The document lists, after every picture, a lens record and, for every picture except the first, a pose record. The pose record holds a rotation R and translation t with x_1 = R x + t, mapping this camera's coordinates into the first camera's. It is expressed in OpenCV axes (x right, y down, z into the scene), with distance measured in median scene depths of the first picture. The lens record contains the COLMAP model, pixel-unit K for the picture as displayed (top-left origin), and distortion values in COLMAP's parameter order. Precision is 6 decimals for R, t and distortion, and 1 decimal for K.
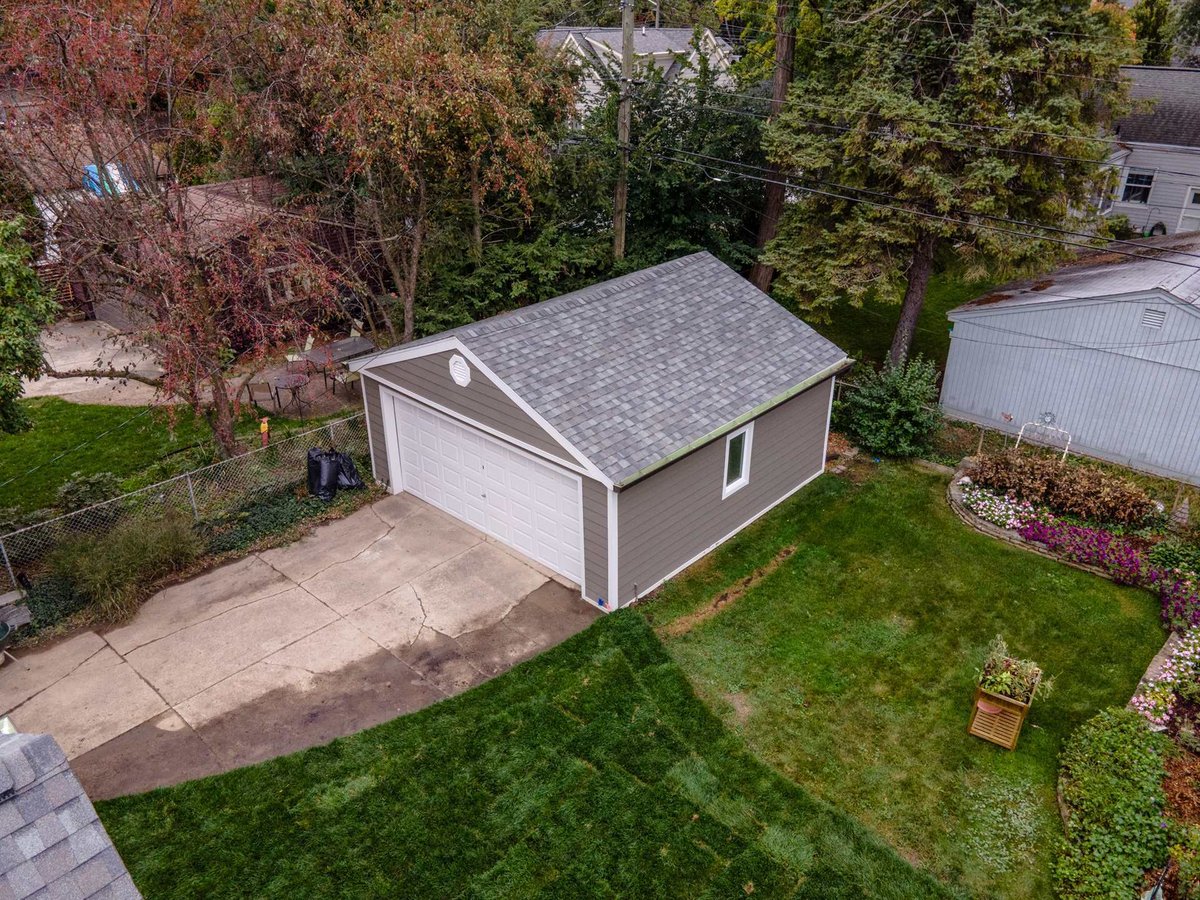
lens RADIAL K [[878.0, 0, 597.1], [0, 878.0, 452.1], [0, 0, 1]] dist [0.021682, 0.004987]
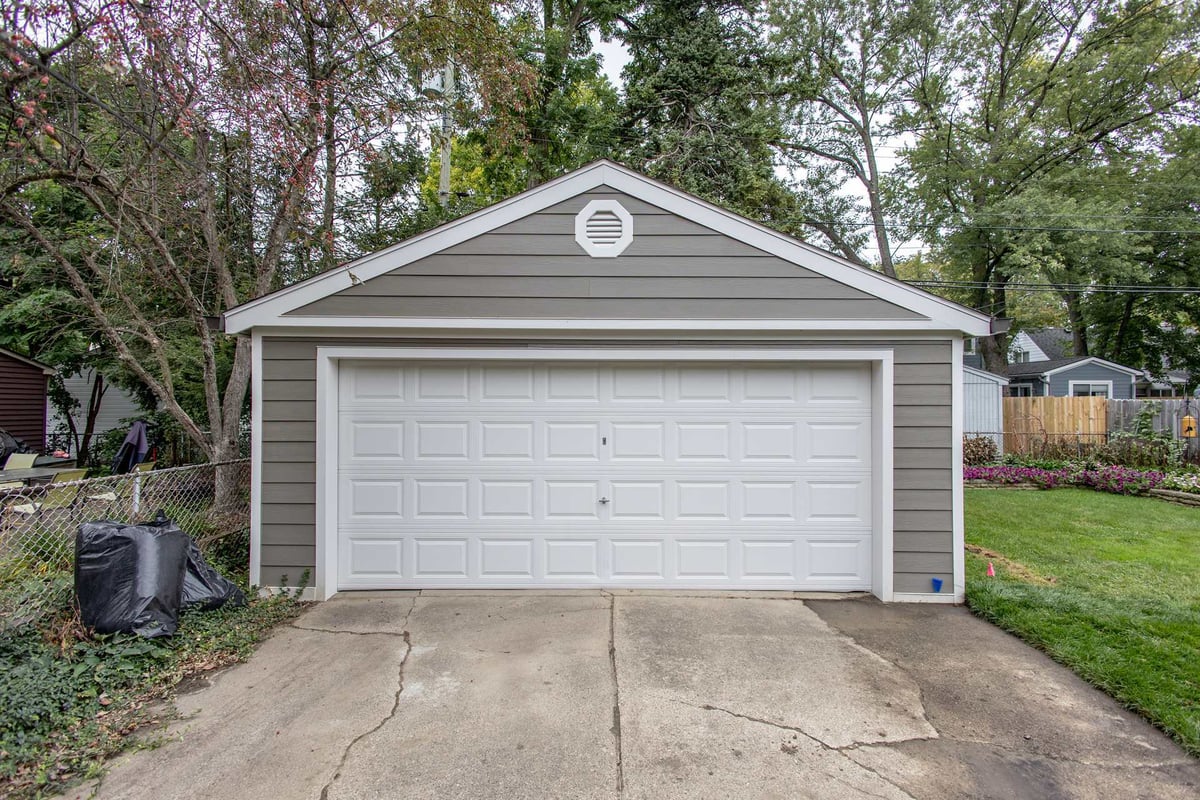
lens RADIAL K [[558.1, 0, 604.3], [0, 558.1, 399.3], [0, 0, 1]] dist [0.007000, -0.001805]
pose [[0.751328, -0.000031, 0.659929, -0.331186], [0.296209, 0.893623, -0.337191, 0.102268], [-0.589717, 0.448818, 0.671414, 0.697762]]
